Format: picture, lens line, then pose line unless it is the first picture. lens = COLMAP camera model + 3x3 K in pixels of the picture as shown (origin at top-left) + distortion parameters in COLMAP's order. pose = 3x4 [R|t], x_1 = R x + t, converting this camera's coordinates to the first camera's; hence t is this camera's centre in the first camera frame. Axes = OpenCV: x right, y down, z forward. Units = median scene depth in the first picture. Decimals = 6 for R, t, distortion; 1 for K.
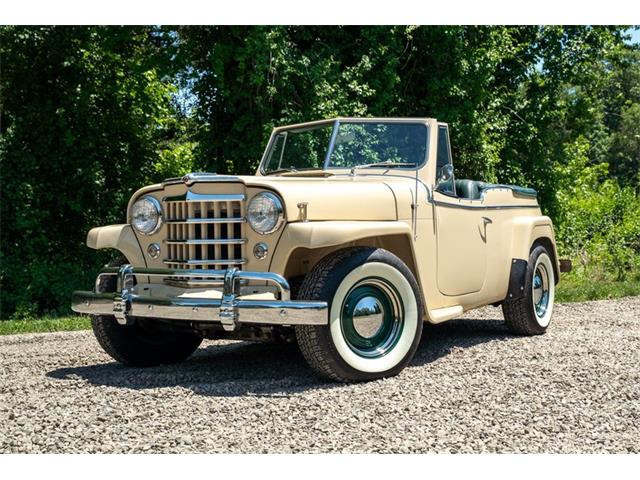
lens RADIAL K [[1013.8, 0, 322.9], [0, 1013.8, 214.6], [0, 0, 1]] dist [-0.026501, -0.072041]
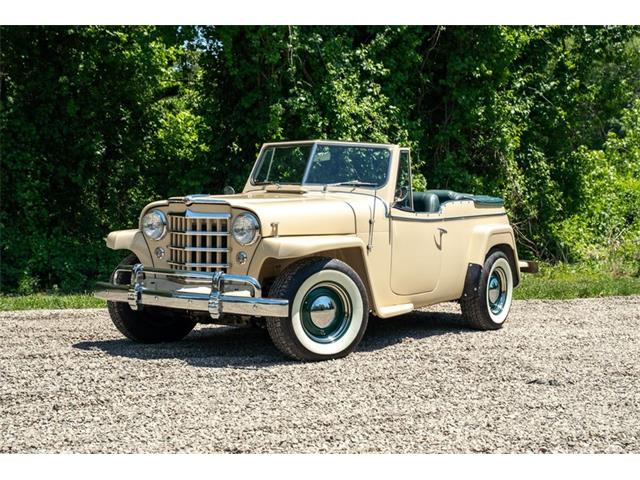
lens RADIAL K [[1450.6, 0, 320.0], [0, 1450.6, 240.0], [0, 0, 1]] dist [-0.090775, 0.175110]
pose [[0.998283, 0.037123, -0.045306, 0.116504], [-0.033946, 0.997040, 0.068989, -0.113301], [0.047733, -0.067333, 0.996588, -0.806083]]
